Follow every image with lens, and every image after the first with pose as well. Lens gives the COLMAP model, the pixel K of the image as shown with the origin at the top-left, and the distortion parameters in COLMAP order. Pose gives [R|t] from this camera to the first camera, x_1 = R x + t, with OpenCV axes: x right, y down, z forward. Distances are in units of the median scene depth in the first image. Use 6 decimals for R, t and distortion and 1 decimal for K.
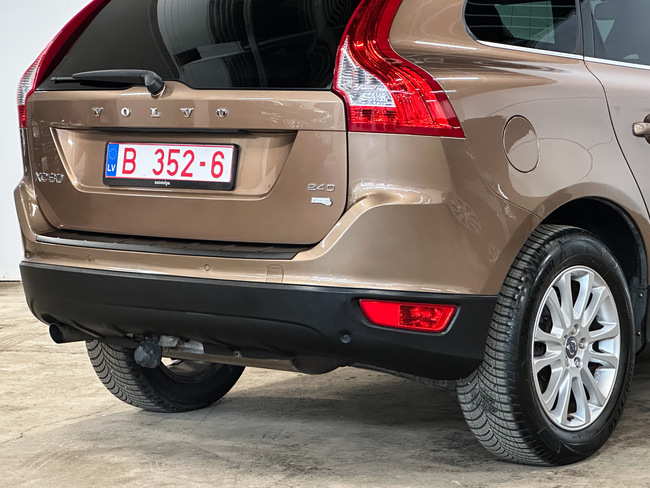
lens RADIAL K [[1902.3, 0, 325.0], [0, 1902.3, 244.0], [0, 0, 1]] dist [-0.112832, 7.741534]
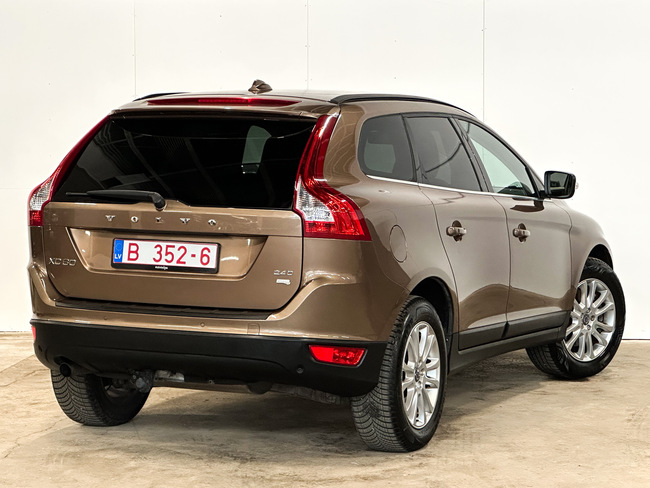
lens RADIAL K [[1910.3, 0, 325.0], [0, 1910.3, 244.0], [0, 0, 1]] dist [-0.038798, 1.019479]
pose [[0.965156, 0.004157, 0.261642, -0.352139], [0.000486, 0.999844, -0.017678, -0.024053], [-0.261675, 0.017189, 0.965003, -0.474392]]
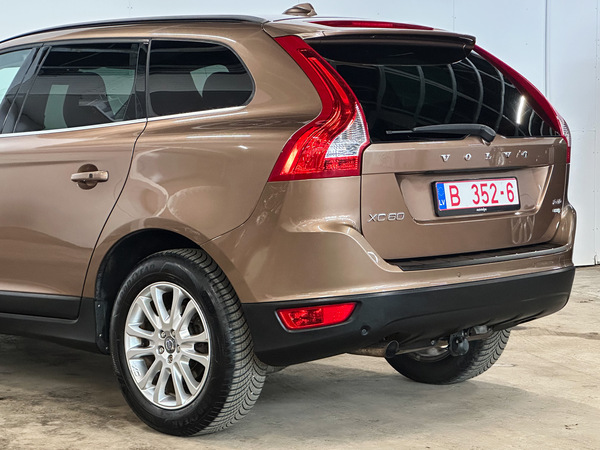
lens RADIAL K [[1607.6, 0, 300.0], [0, 1607.6, 225.0], [0, 0, 1]] dist [-0.001806, 0.177114]
pose [[0.057360, -0.069681, 0.995919, -1.202497], [0.087807, 0.994048, 0.064493, -0.104377], [-0.994485, 0.083750, 0.063137, 1.053220]]
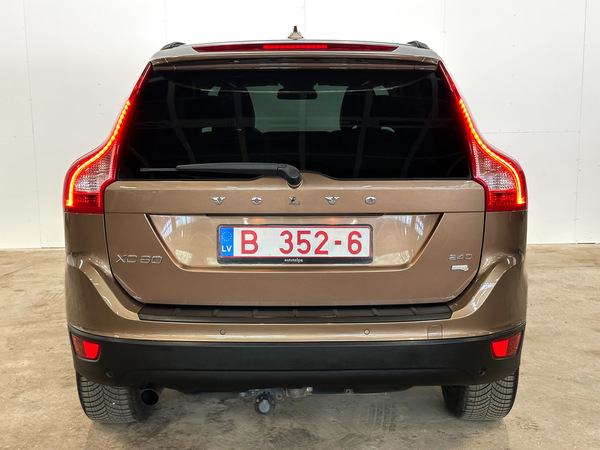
lens RADIAL K [[857.9, 0, 300.0], [0, 857.9, 225.0], [0, 0, 1]] dist [0.155859, 0.002093]
pose [[0.766332, -0.095961, 0.635237, -0.412147], [0.052292, 0.994818, 0.087198, -0.098774], [-0.640313, -0.033605, 0.767379, 0.594969]]
